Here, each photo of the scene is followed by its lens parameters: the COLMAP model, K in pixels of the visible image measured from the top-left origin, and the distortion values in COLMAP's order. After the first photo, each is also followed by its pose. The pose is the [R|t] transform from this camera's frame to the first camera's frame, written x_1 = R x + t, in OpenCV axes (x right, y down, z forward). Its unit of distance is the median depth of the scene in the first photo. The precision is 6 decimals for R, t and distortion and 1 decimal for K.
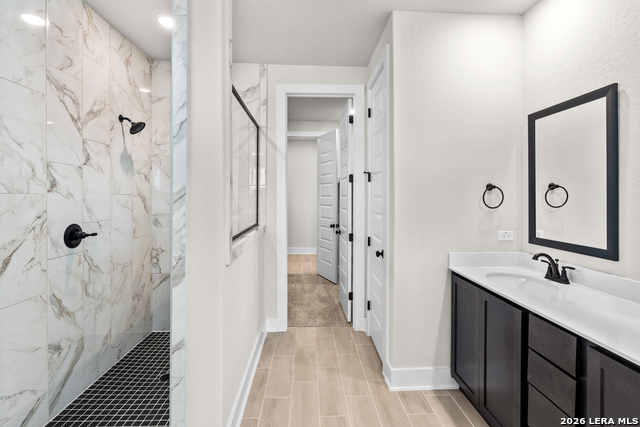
lens RADIAL K [[298.9, 0, 321.7], [0, 298.9, 196.3], [0, 0, 1]] dist [-0.002703, -0.000164]
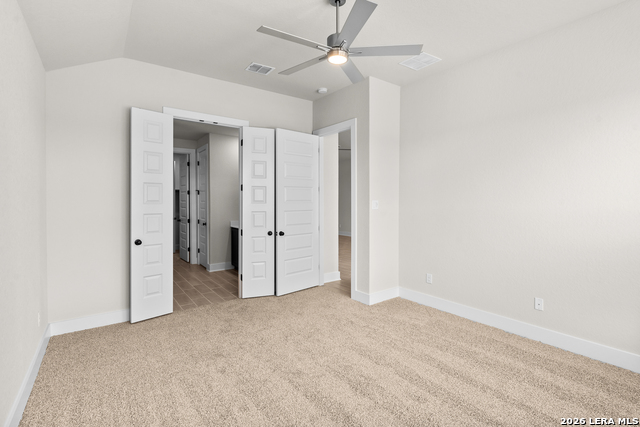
lens RADIAL K [[300.1, 0, 317.7], [0, 300.1, 208.9], [0, 0, 1]] dist [-0.004761, 0.000271]
pose [[0.838550, -0.018579, 0.544508, -0.494689], [0.003059, 0.999563, 0.029395, -0.000621], [-0.544817, -0.022984, 0.838240, -2.141763]]
